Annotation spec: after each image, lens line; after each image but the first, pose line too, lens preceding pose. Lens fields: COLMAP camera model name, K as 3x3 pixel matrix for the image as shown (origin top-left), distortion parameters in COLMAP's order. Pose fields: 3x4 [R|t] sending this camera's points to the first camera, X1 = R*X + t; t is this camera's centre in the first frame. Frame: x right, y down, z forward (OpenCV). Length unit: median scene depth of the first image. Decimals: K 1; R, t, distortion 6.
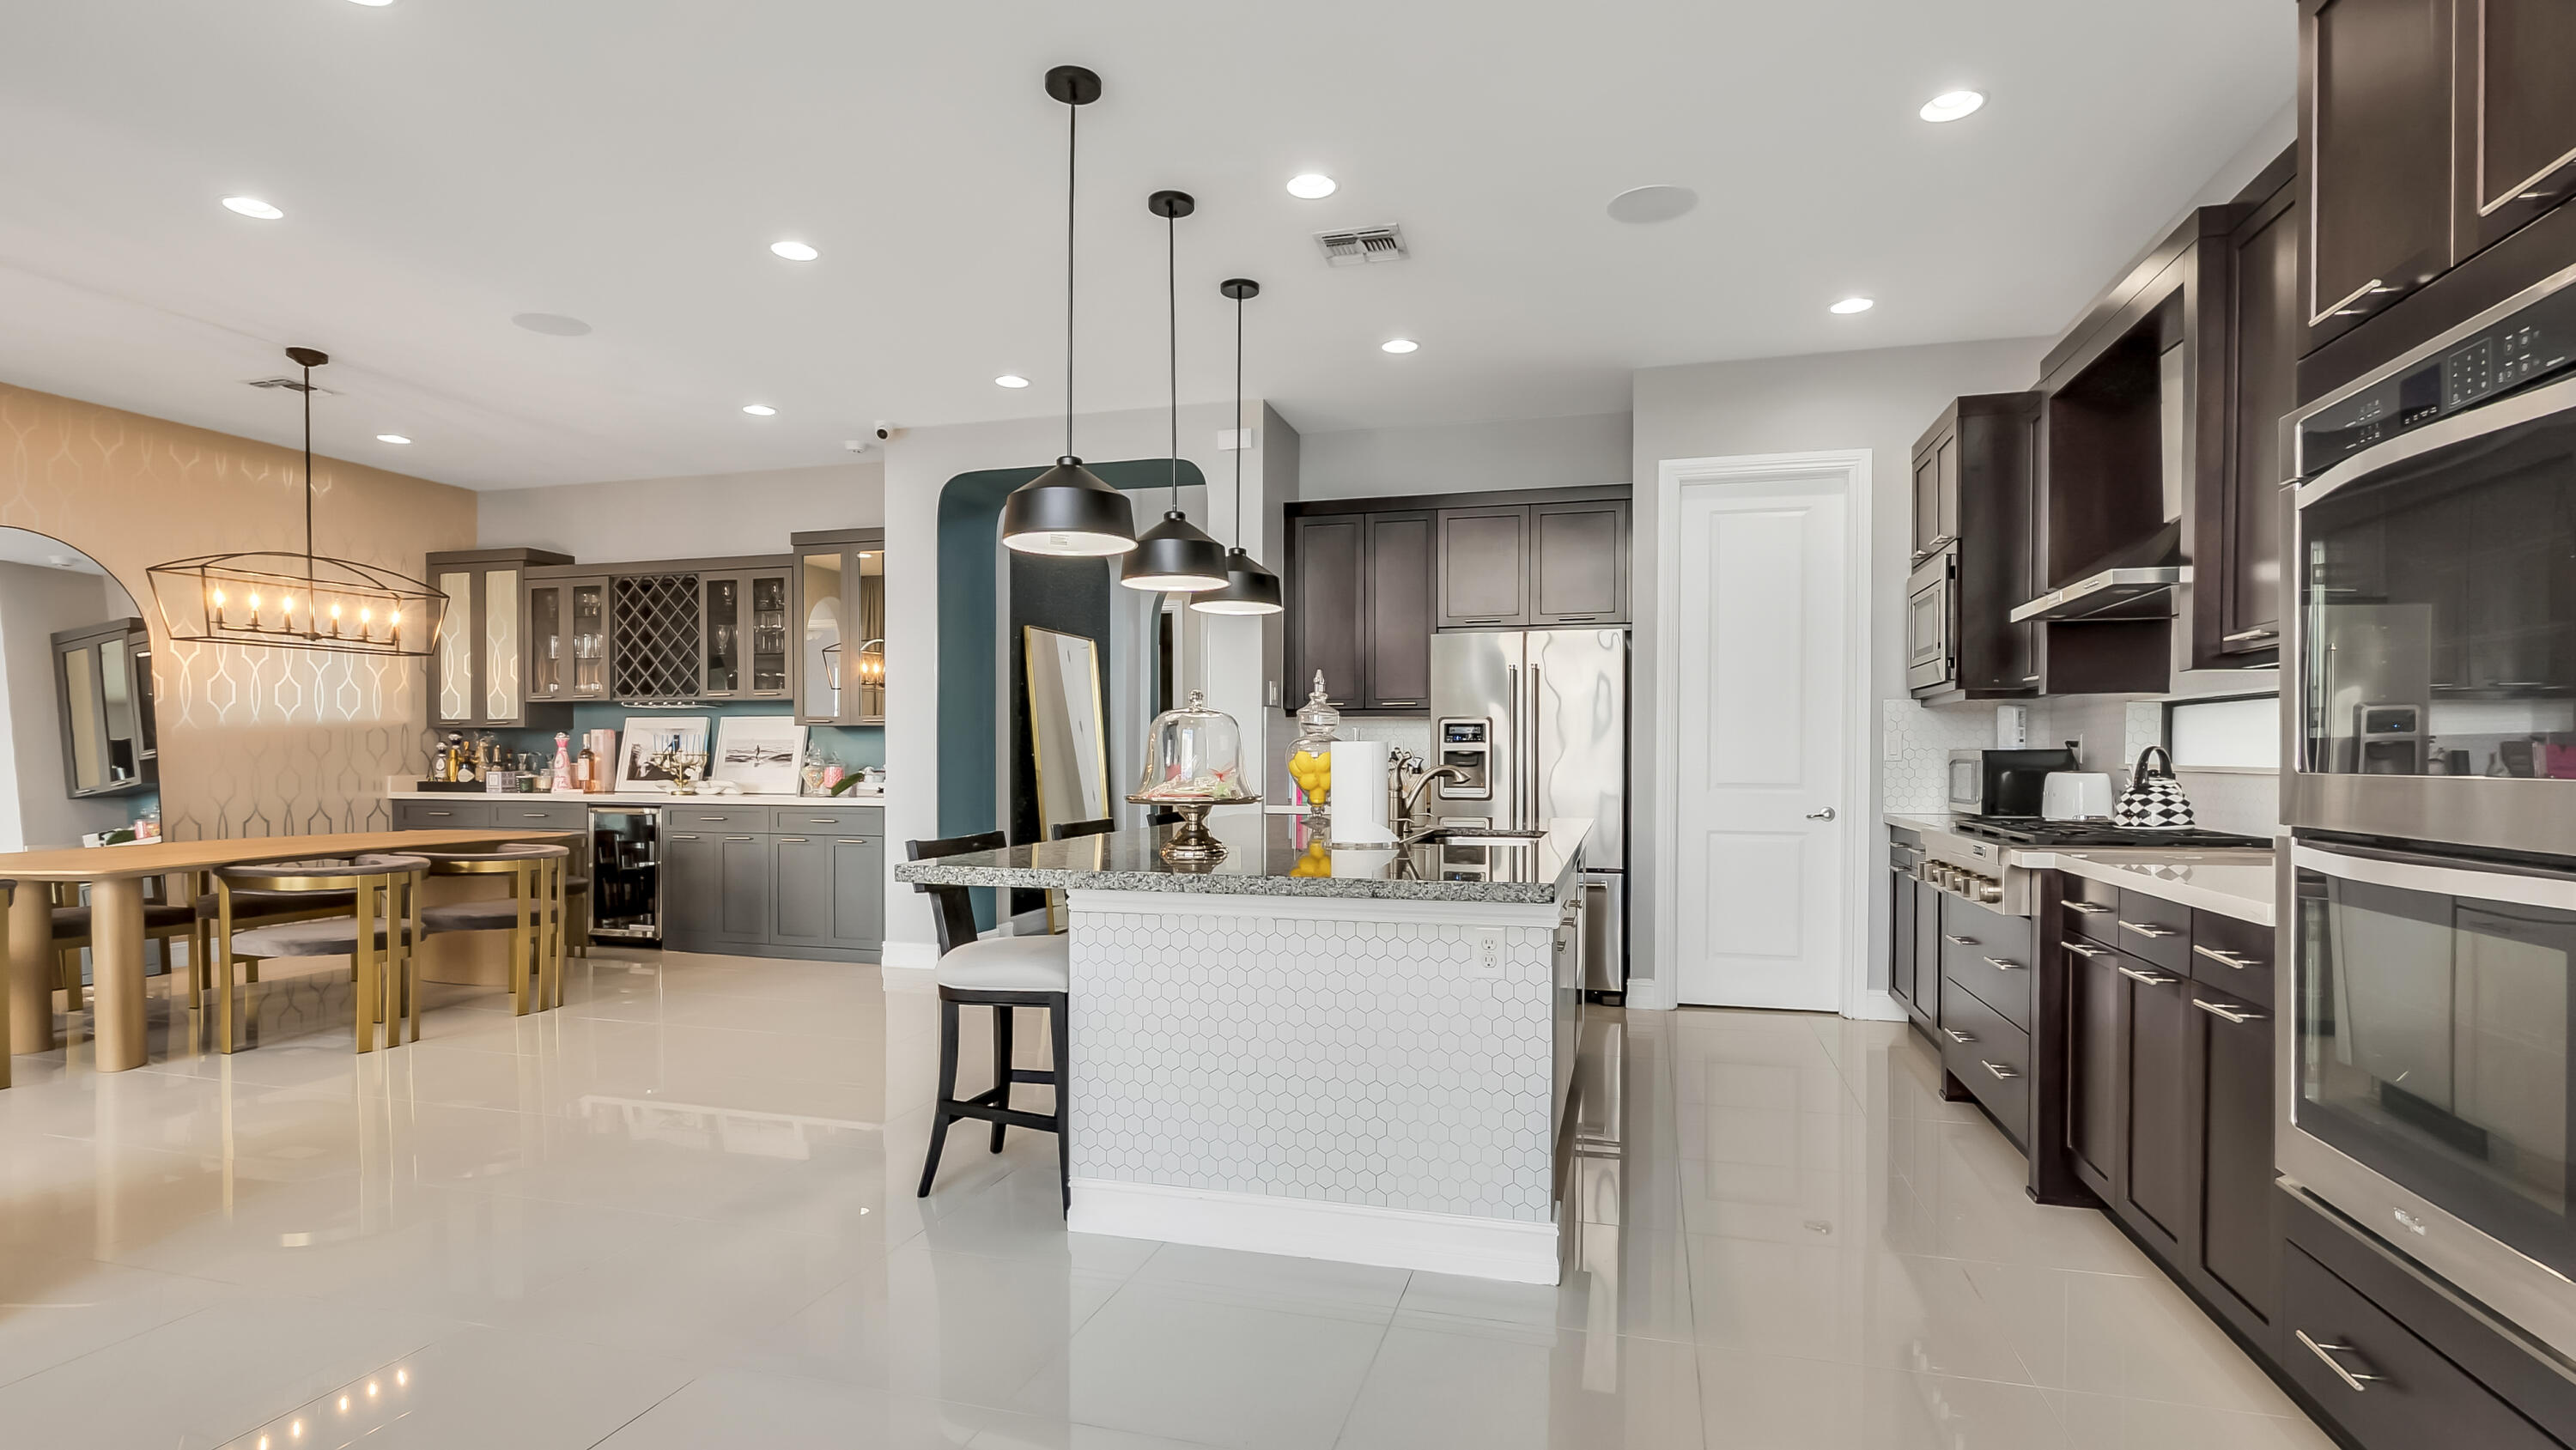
lens RADIAL K [[1200.6, 0, 1291.9], [0, 1200.6, 751.8], [0, 0, 1]] dist [-0.001140, -0.000106]
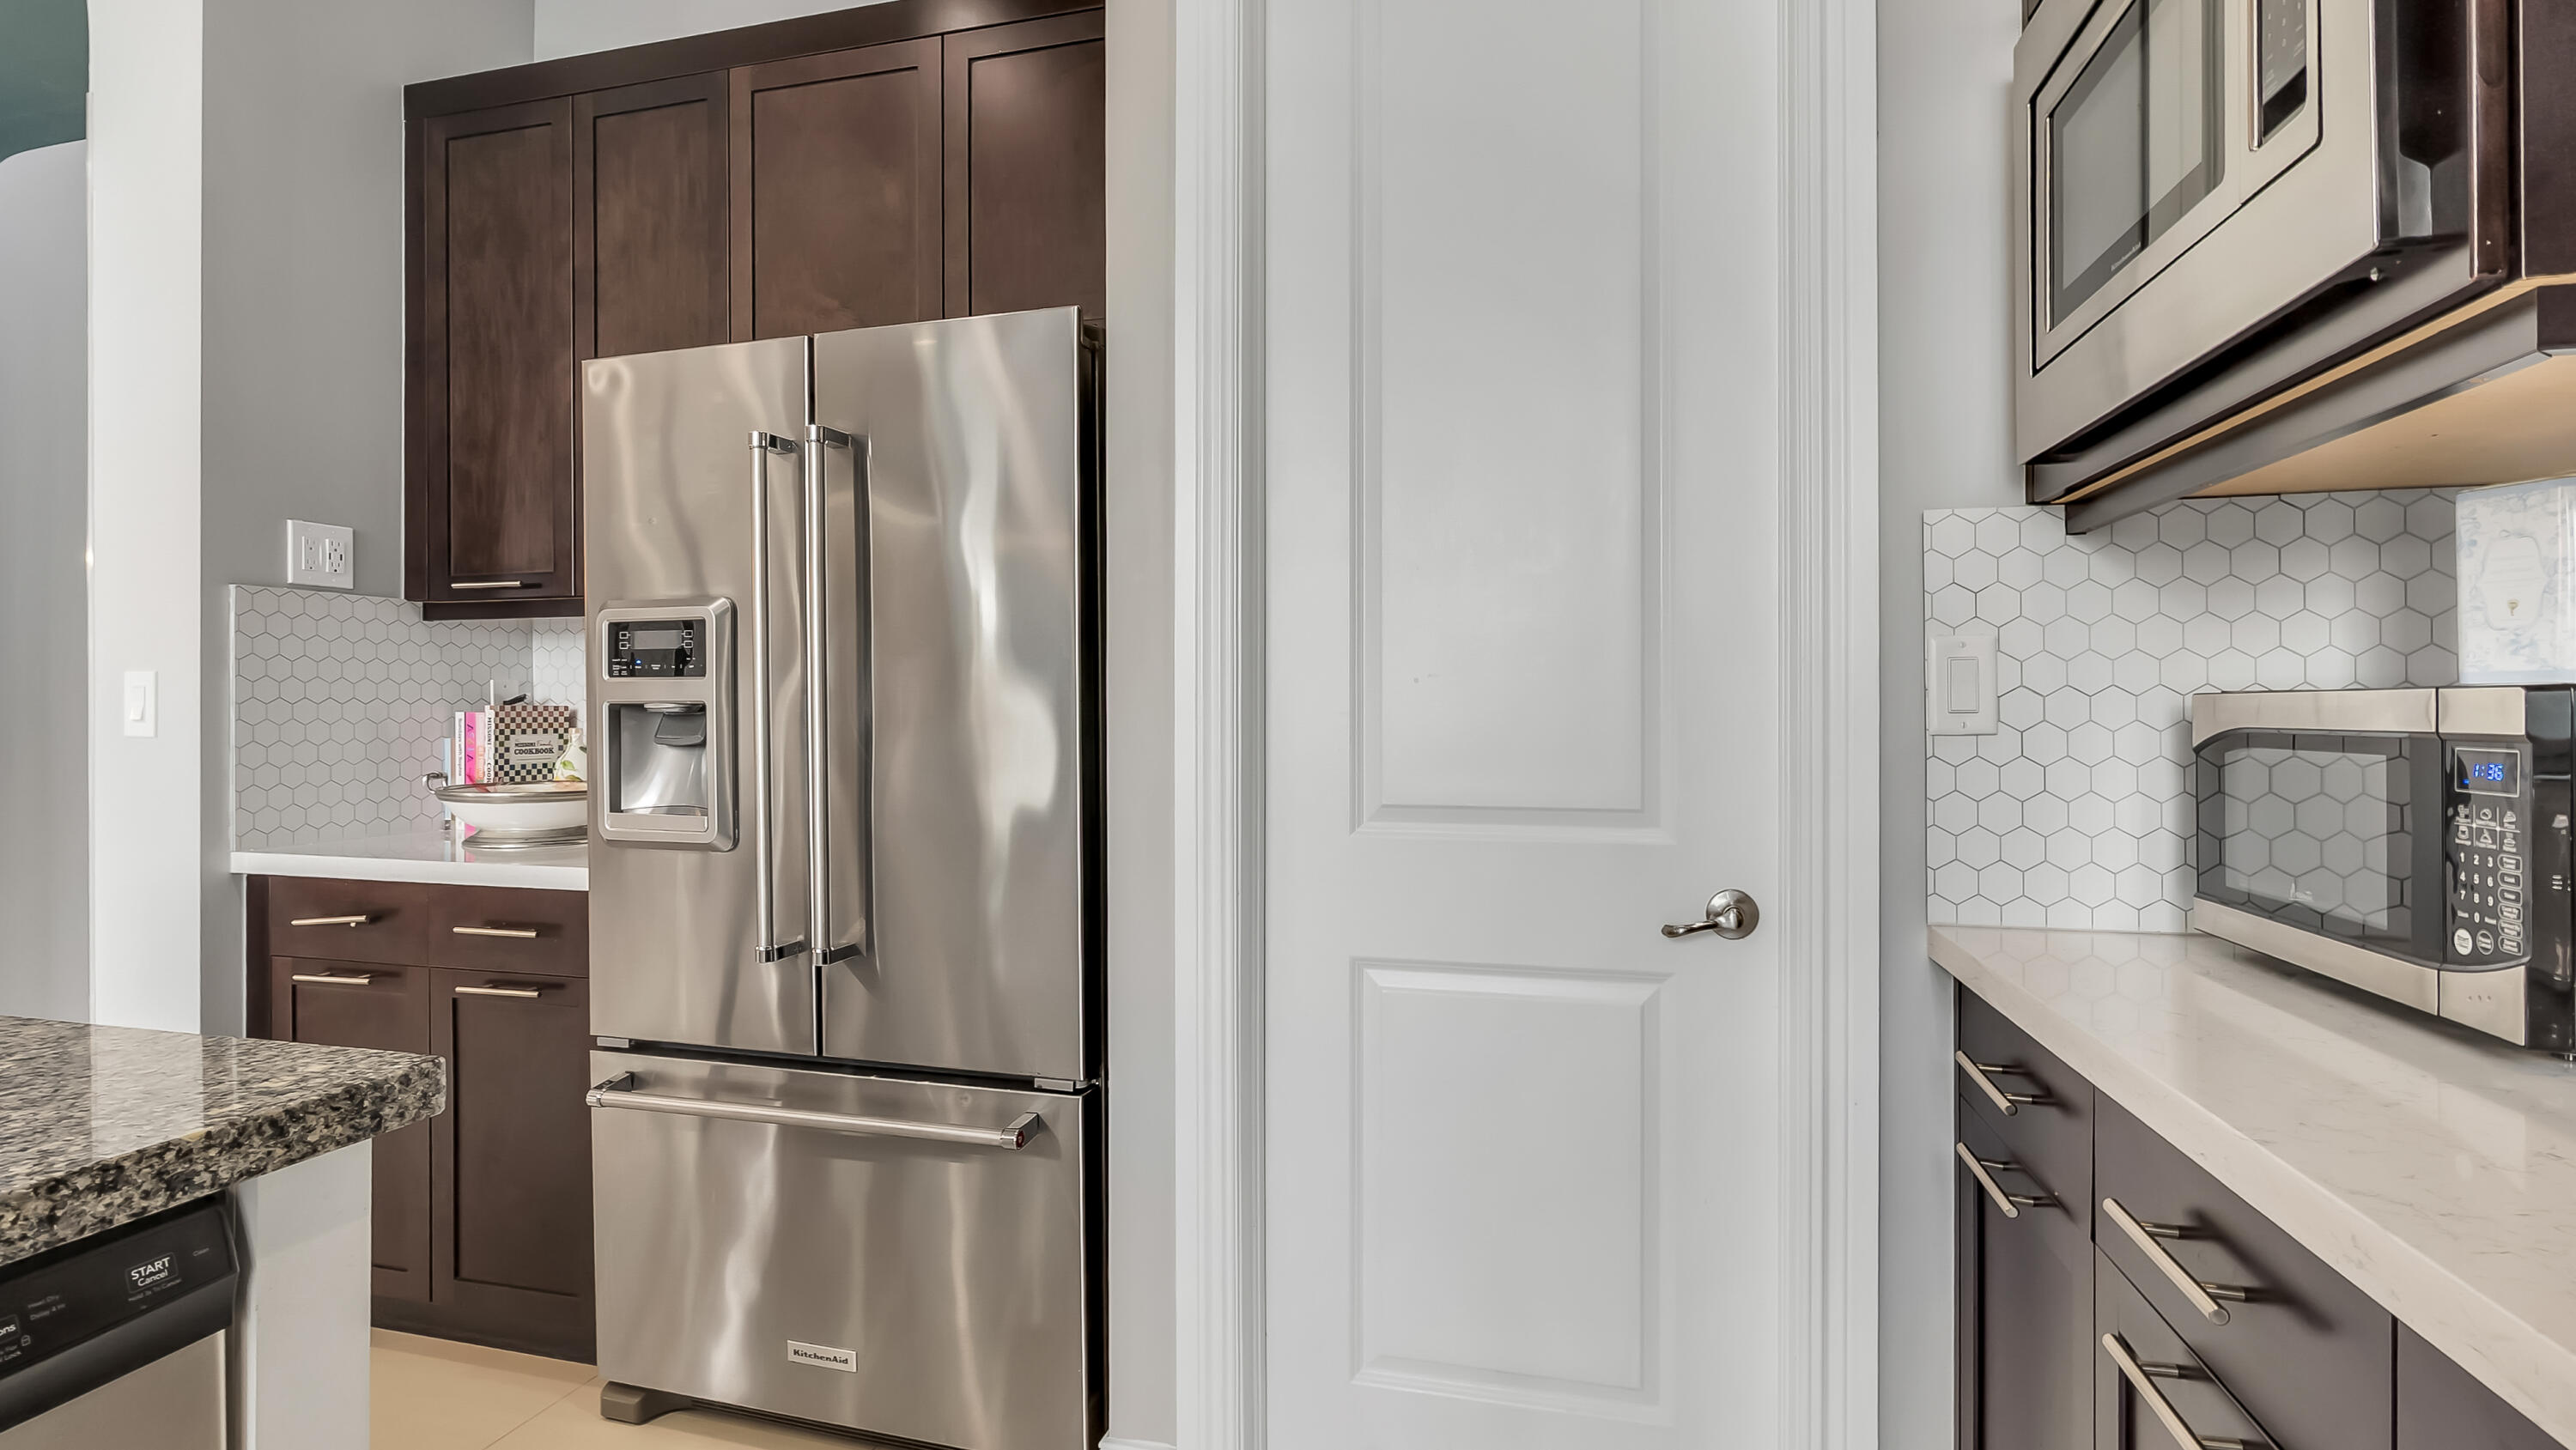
lens RADIAL K [[1200.6, 0, 1293.7], [0, 1200.6, 696.1], [0, 0, 1]] dist [-0.001140, -0.000106]
pose [[0.999890, -0.002804, 0.014562, 0.407600], [0.002956, 0.999941, -0.010414, 0.001792], [-0.014532, 0.010456, 0.999840, 0.862204]]
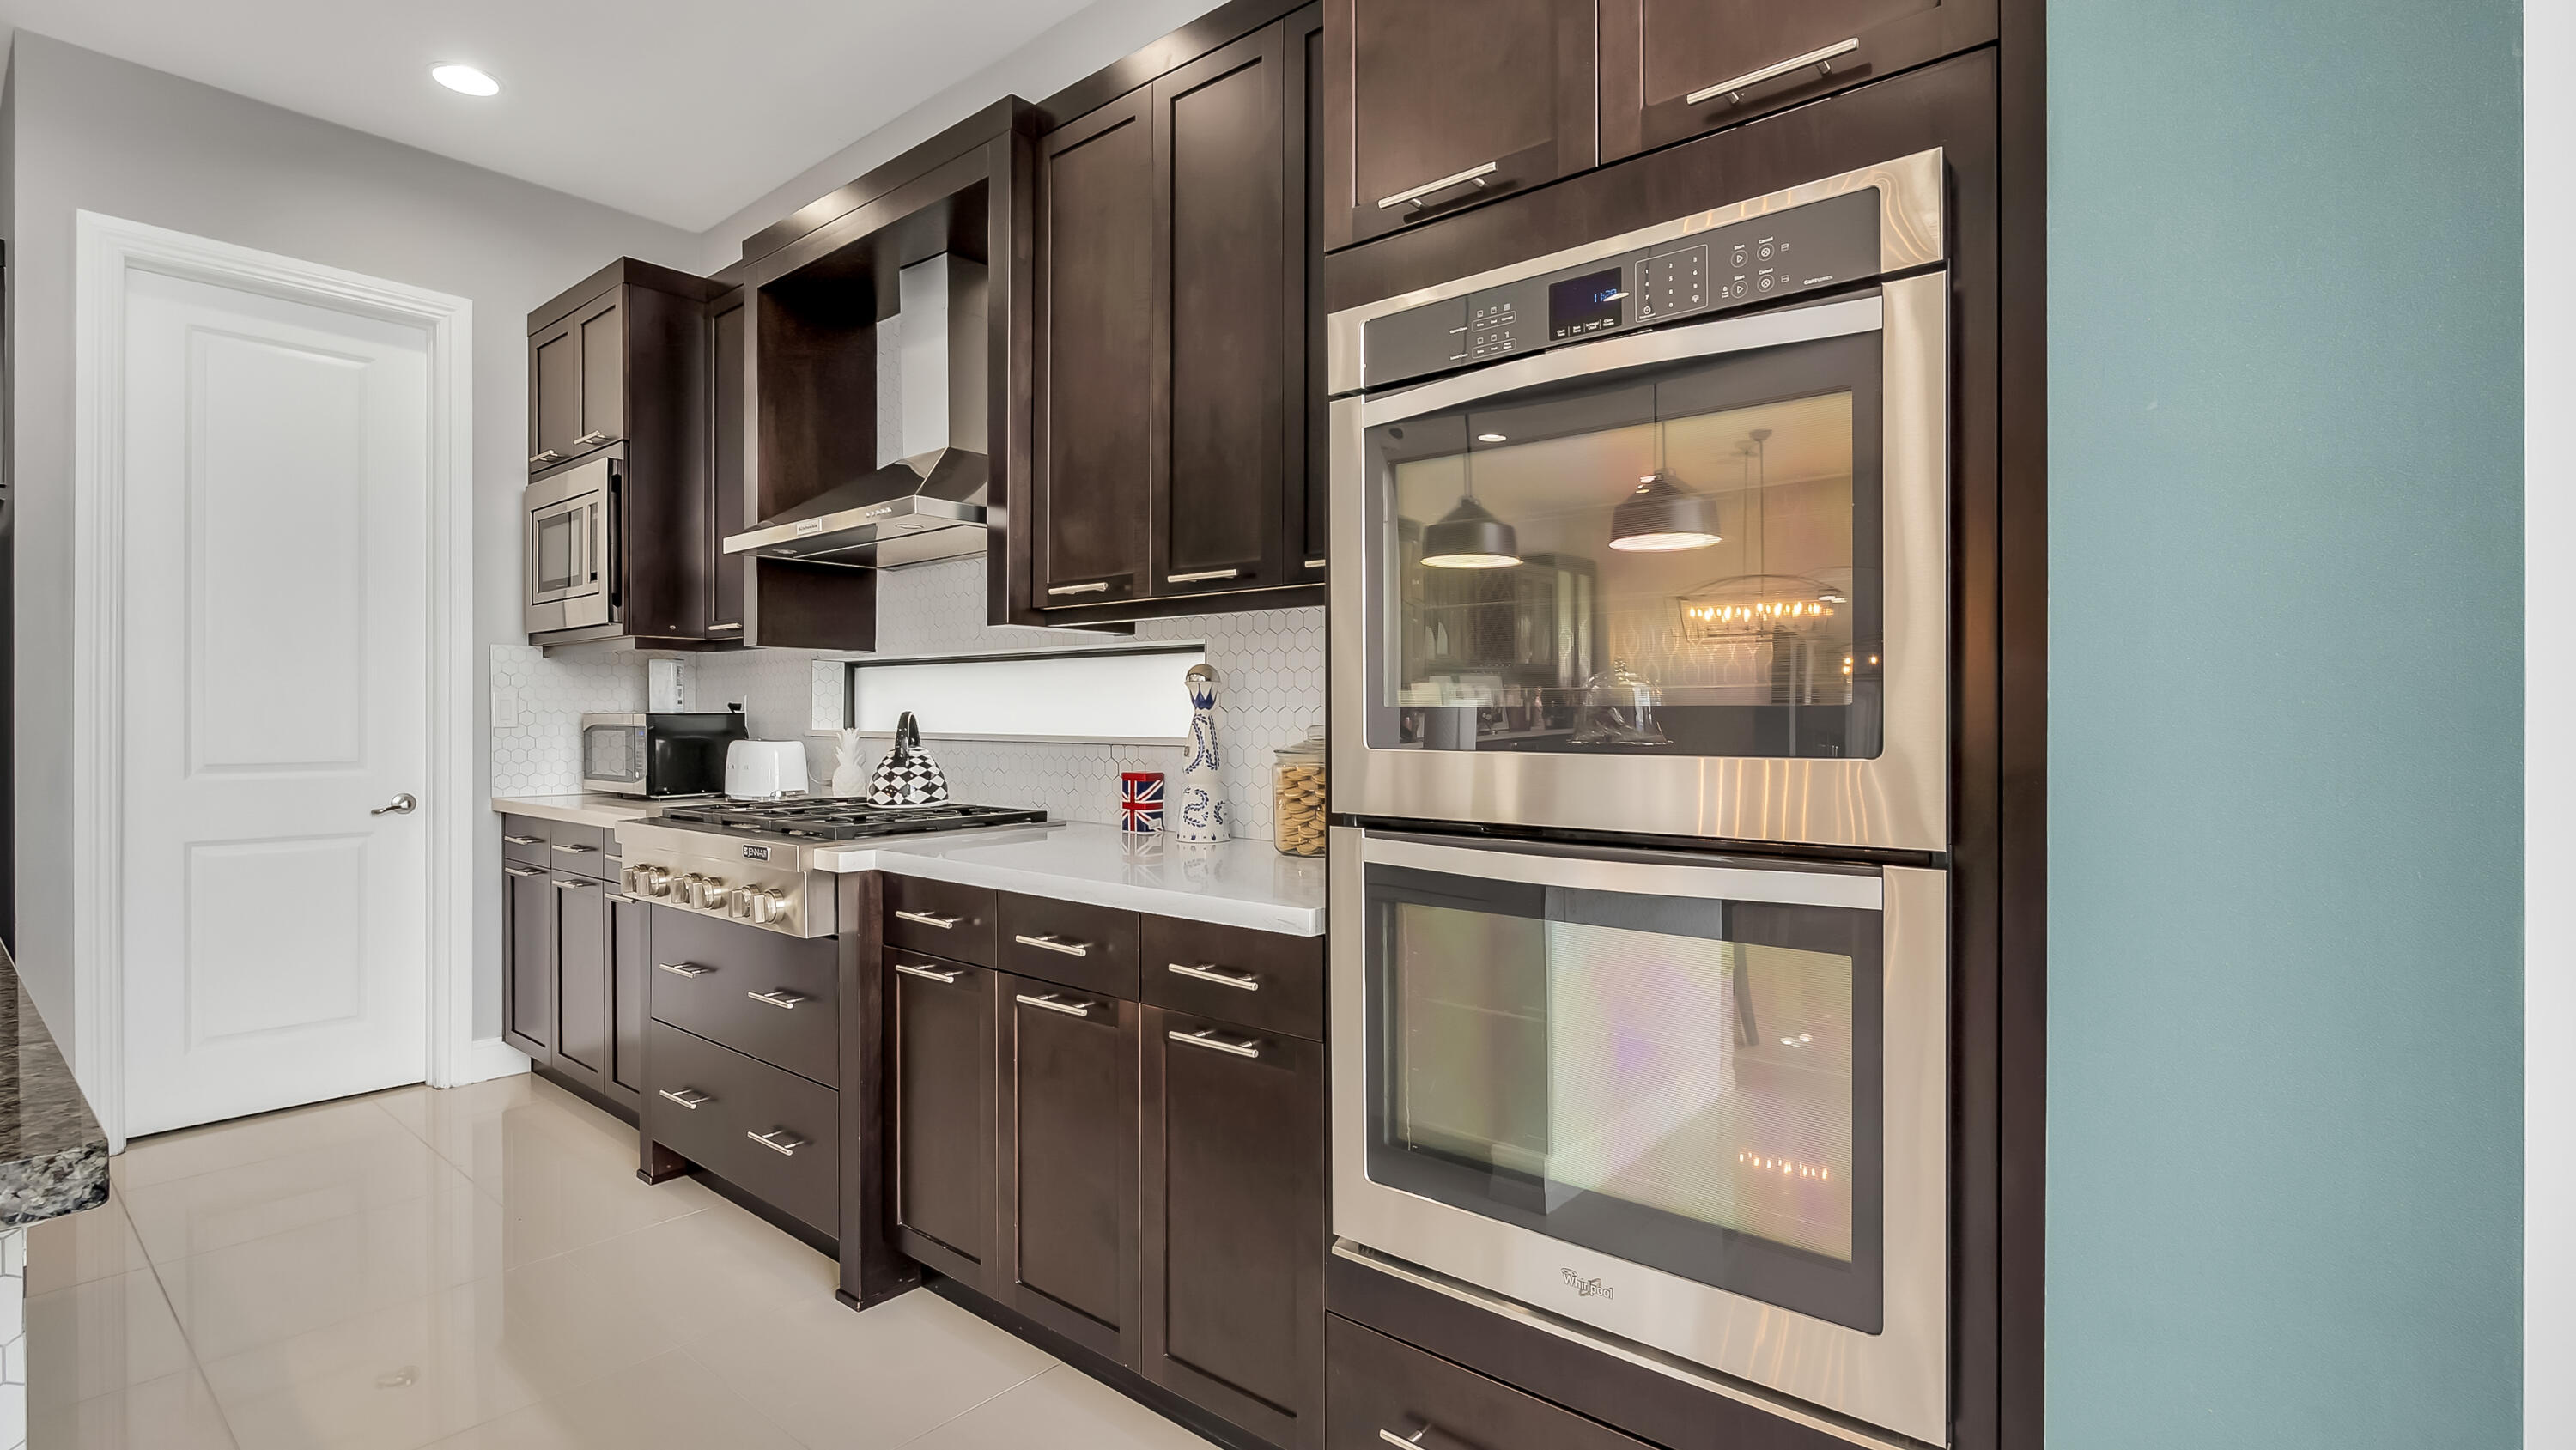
lens RADIAL K [[1200.6, 0, 1297.1], [0, 1200.6, 728.4], [0, 0, 1]] dist [-0.001140, -0.000106]
pose [[0.414207, -0.008103, 0.910147, 0.028664], [-0.004194, 0.999933, 0.010812, -0.002107], [-0.910173, -0.008296, 0.414145, 0.284197]]
